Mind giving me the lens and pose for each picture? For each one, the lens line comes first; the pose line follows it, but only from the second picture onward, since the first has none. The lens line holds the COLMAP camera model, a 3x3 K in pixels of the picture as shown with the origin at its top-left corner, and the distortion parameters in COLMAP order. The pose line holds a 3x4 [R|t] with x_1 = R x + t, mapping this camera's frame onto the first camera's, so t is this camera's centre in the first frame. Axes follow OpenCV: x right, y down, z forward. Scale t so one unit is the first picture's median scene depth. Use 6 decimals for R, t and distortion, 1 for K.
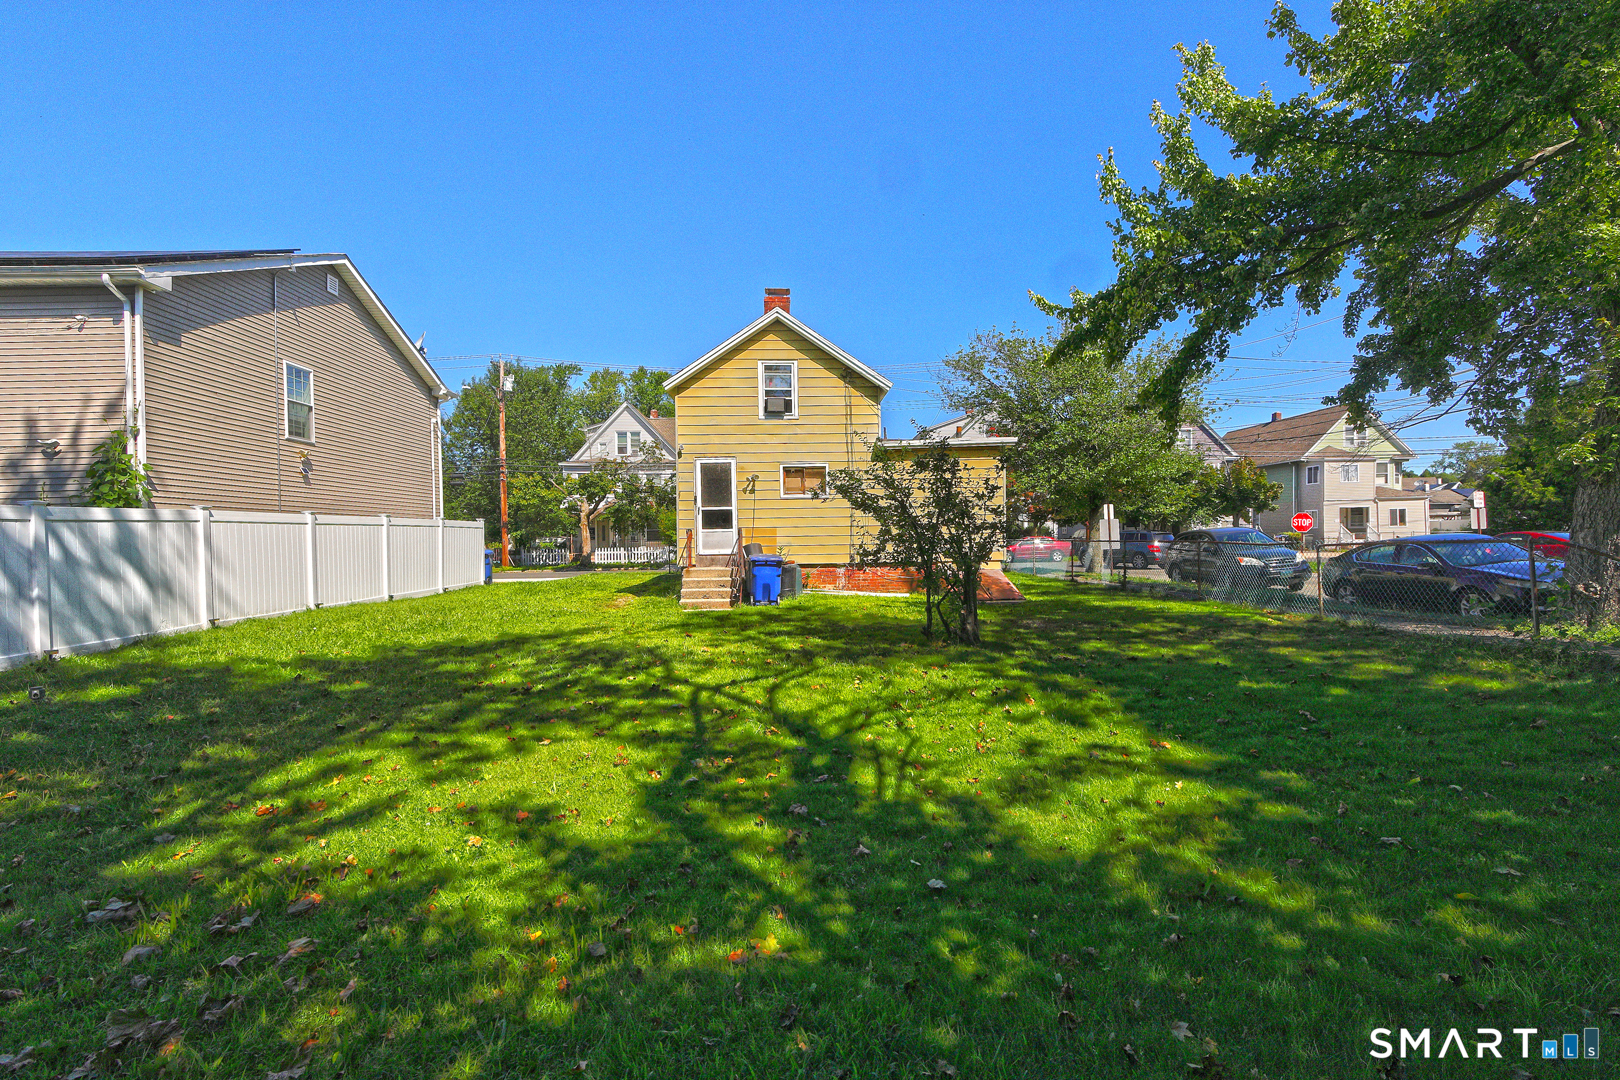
lens RADIAL K [[780.8, 0, 824.2], [0, 780.8, 542.9], [0, 0, 1]] dist [0.001442, 0.000181]
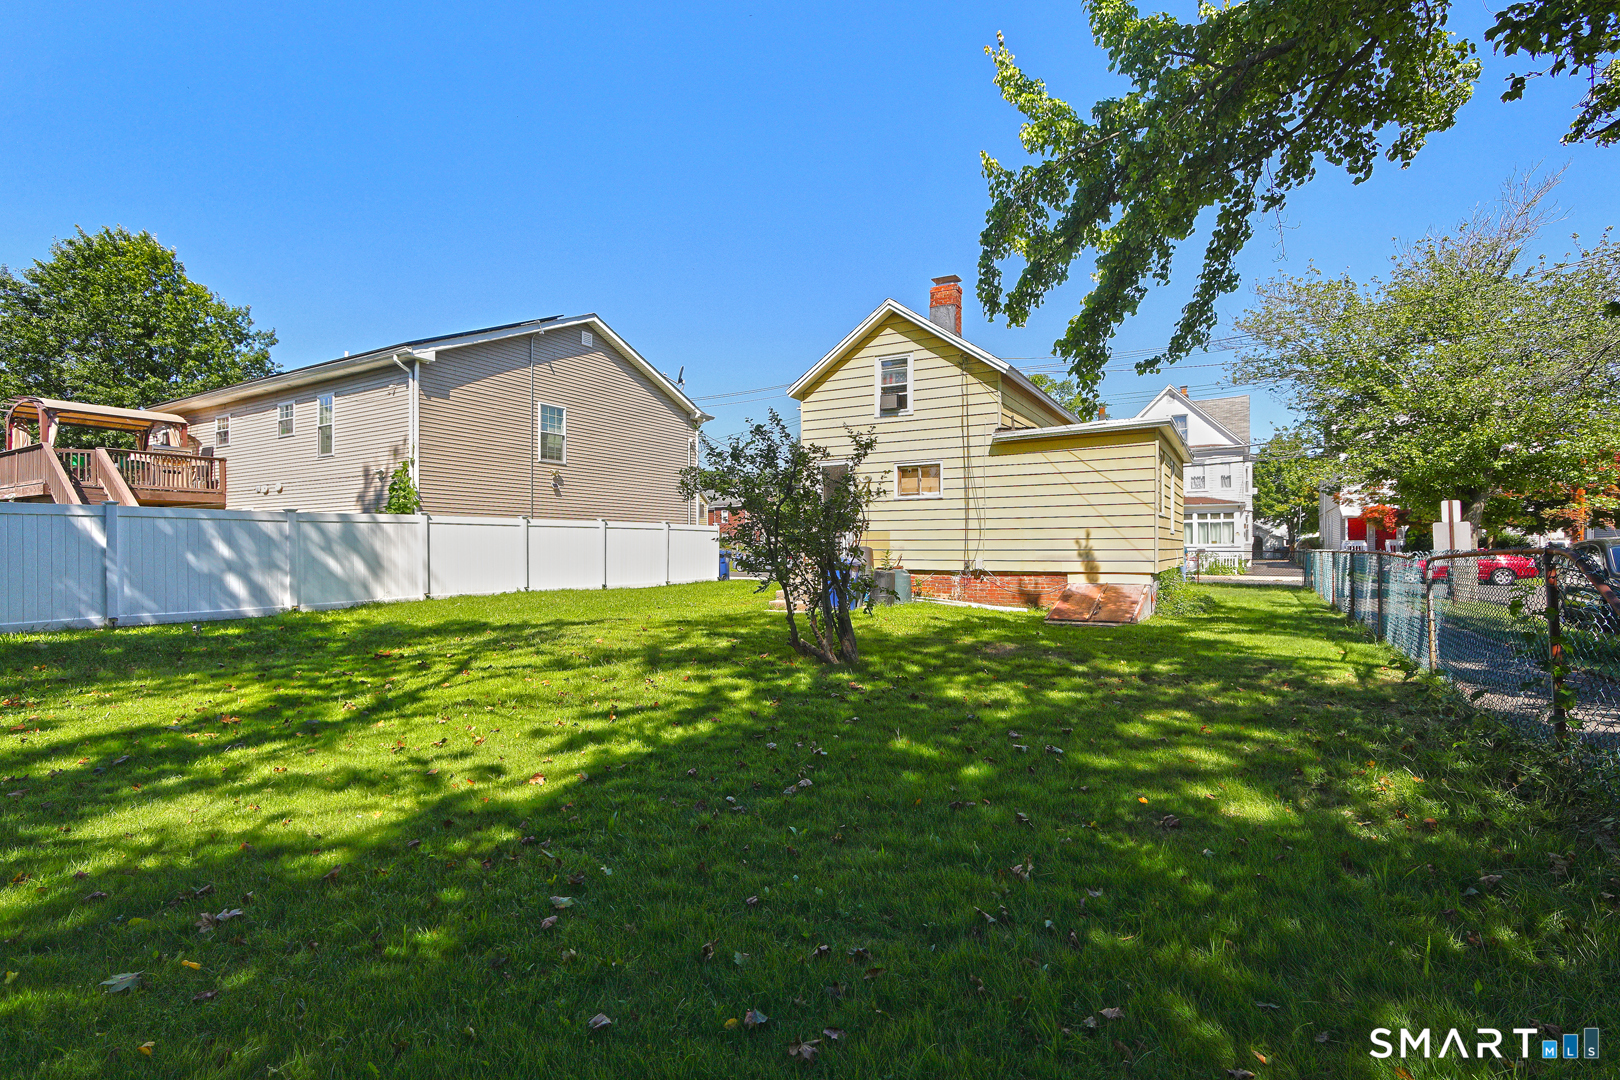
lens RADIAL K [[780.8, 0, 824.2], [0, 780.8, 542.9], [0, 0, 1]] dist [0.001442, 0.000181]
pose [[0.827618, 0.011549, -0.561173, 0.416364], [-0.017492, 0.999833, -0.005221, 0.001683], [0.561019, 0.014137, 0.827682, 0.173472]]
